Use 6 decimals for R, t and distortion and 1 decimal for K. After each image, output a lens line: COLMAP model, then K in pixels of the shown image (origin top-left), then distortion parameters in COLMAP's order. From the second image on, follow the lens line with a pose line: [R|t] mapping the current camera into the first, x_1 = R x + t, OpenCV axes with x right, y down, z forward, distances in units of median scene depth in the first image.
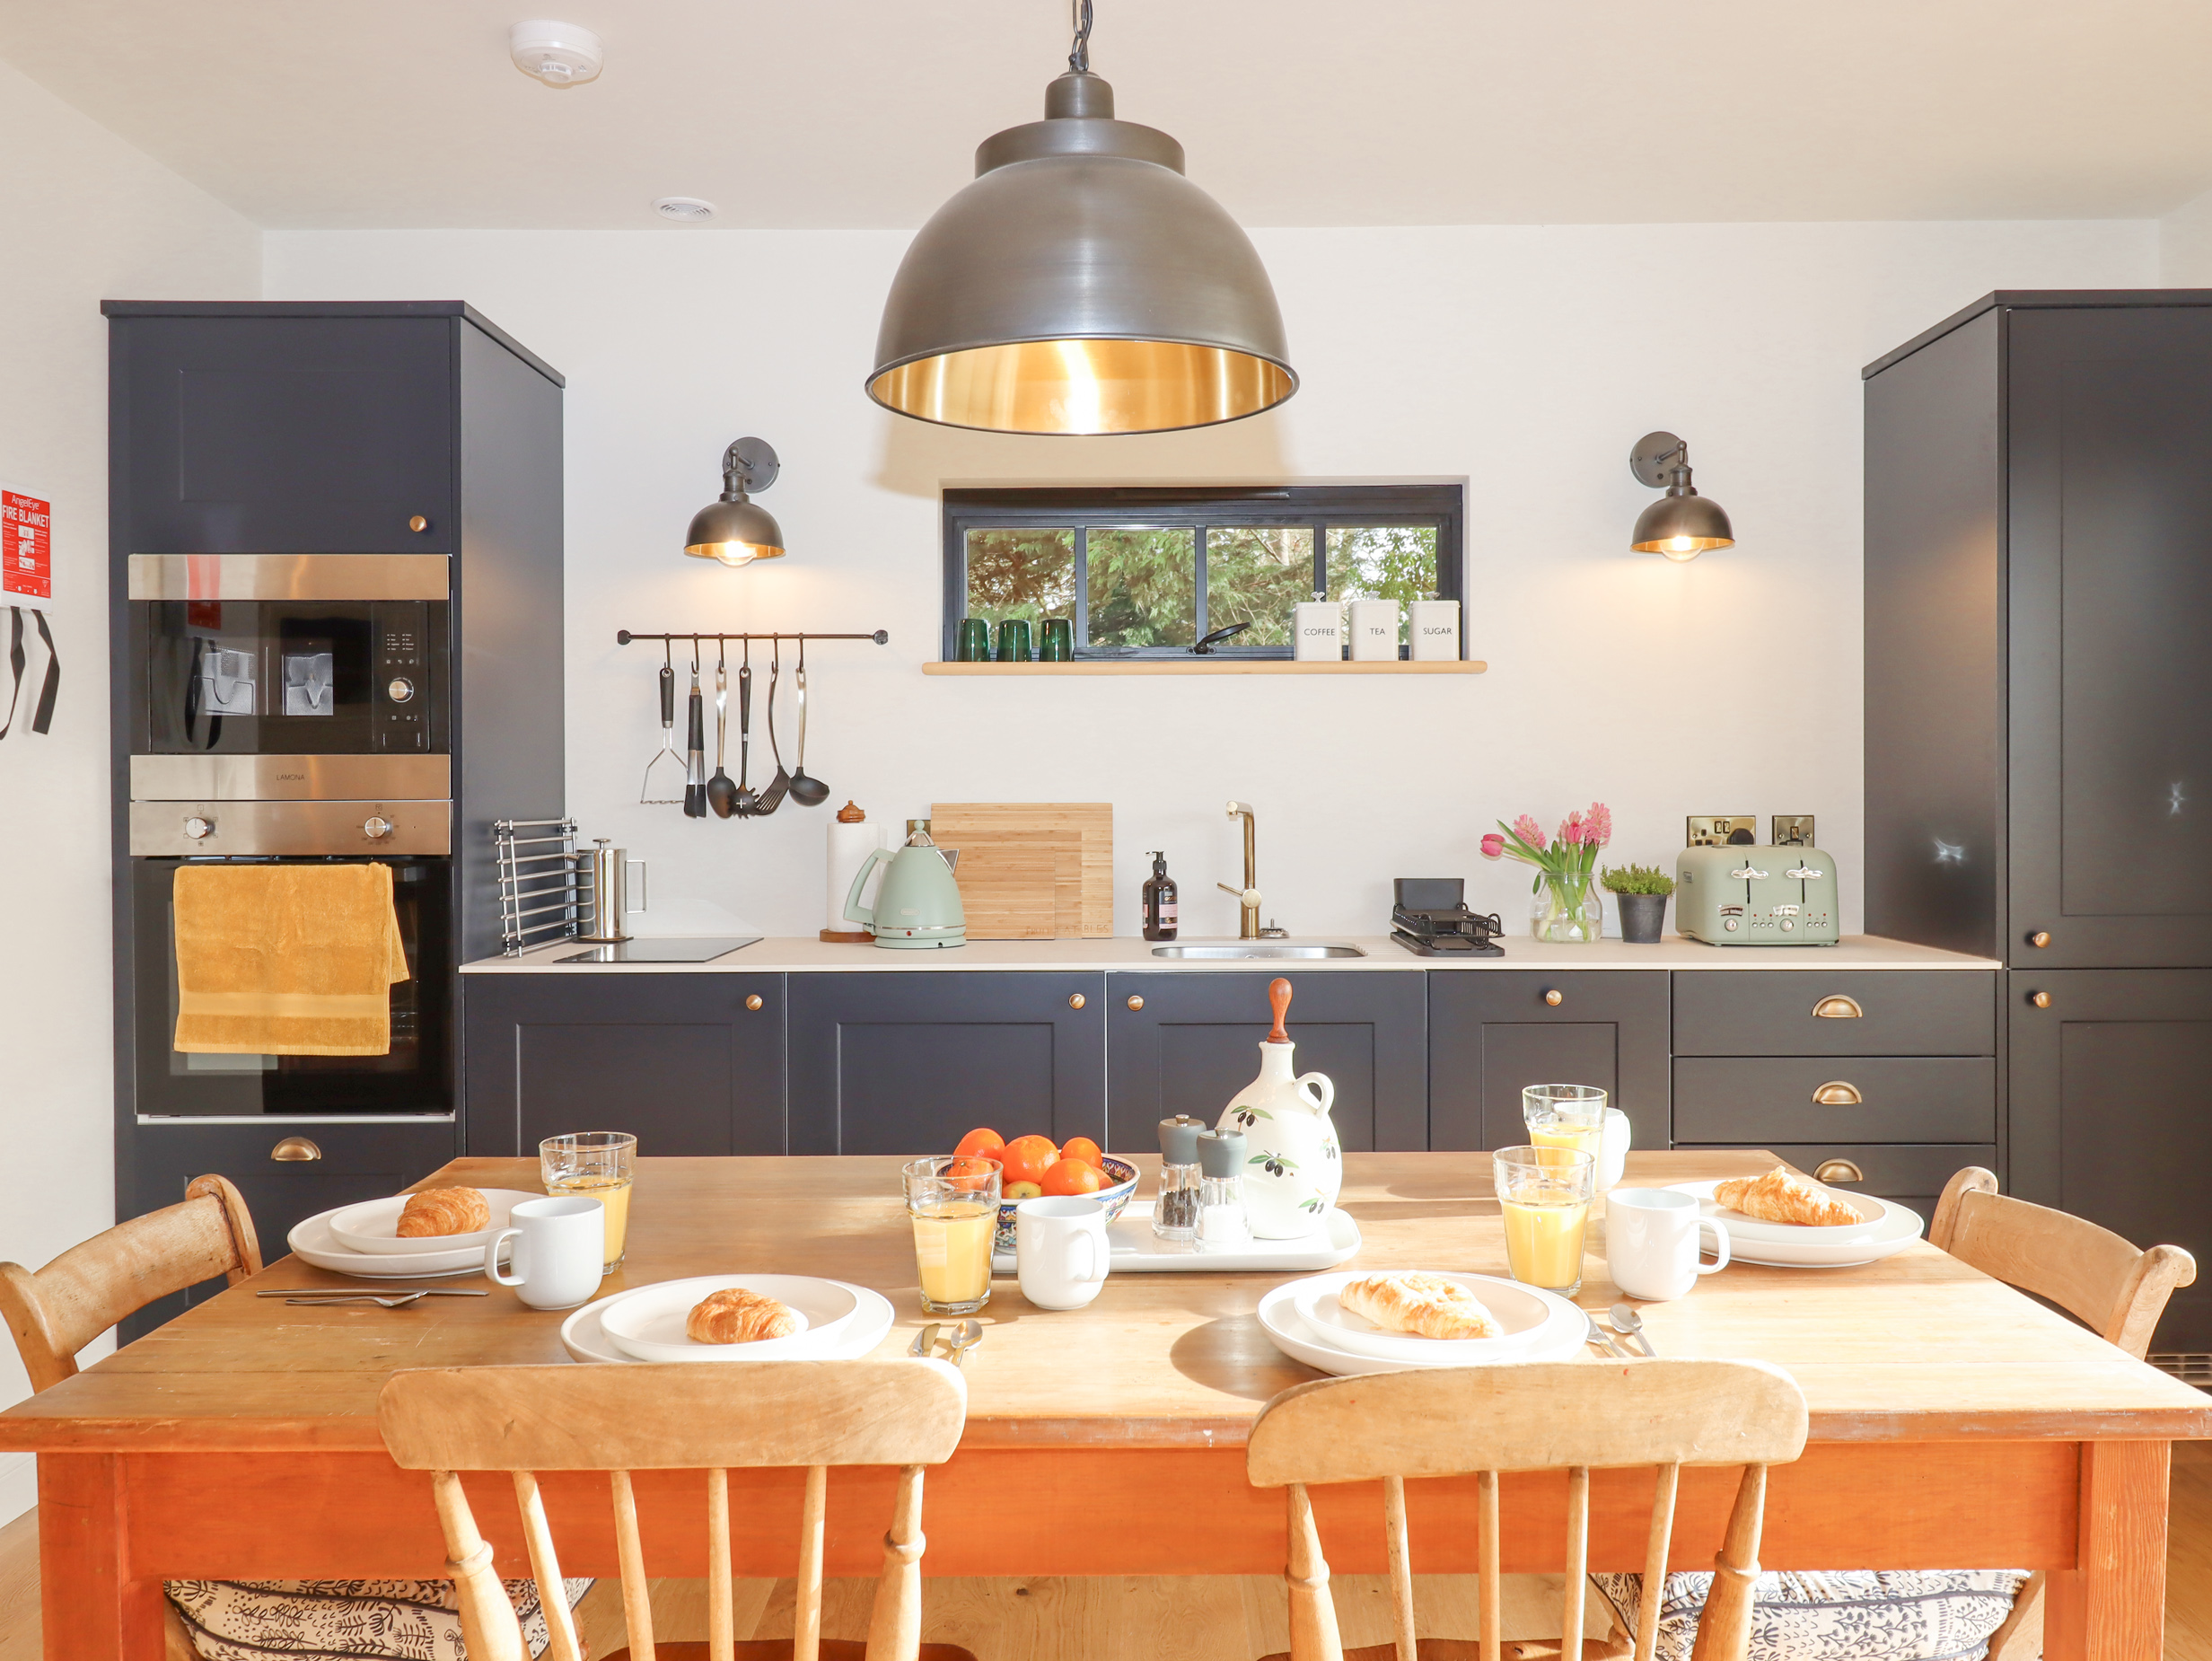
lens RADIAL K [[1803.4, 0, 1106.0], [0, 1803.4, 830.5], [0, 0, 1]] dist [0.006134, 0.008710]
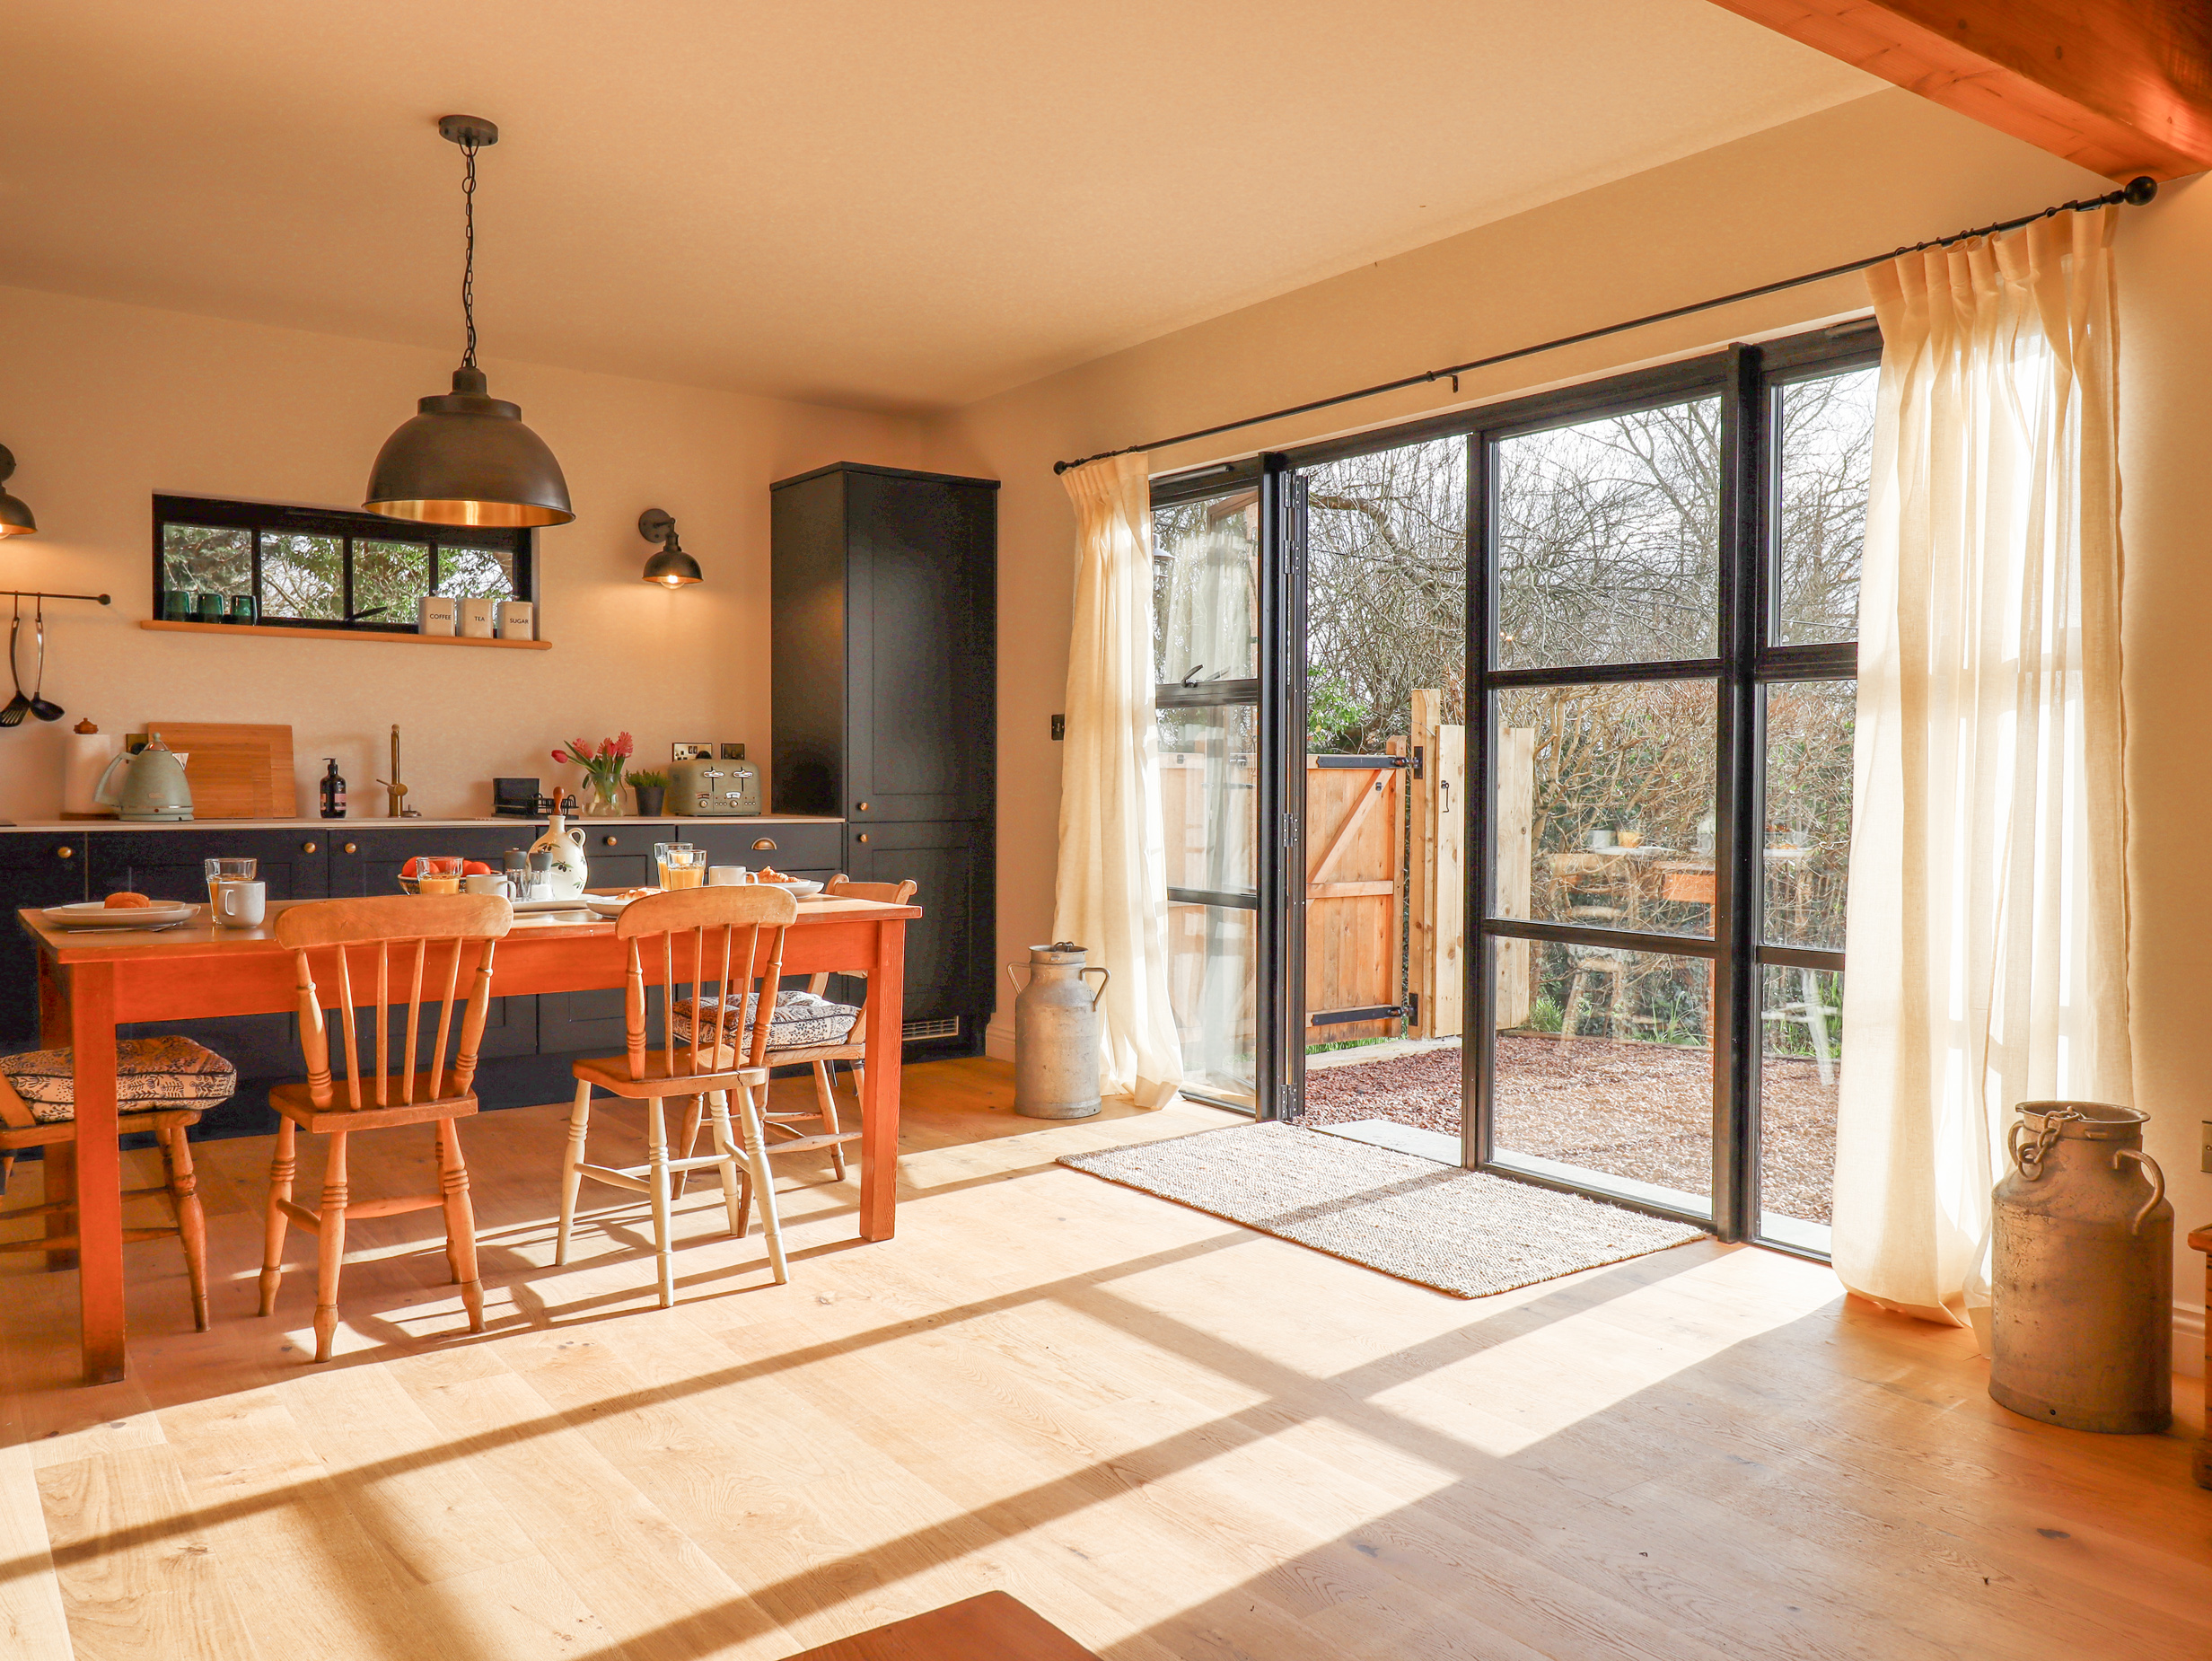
lens RADIAL K [[1699.8, 0, 1106.0], [0, 1699.8, 830.5], [0, 0, 1]] dist [0.003157, 0.006220]
pose [[0.812839, -0.008789, 0.582422, -0.272712], [-0.001004, 0.999864, 0.016490, 0.048023], [-0.582487, -0.013988, 0.812719, -0.517510]]
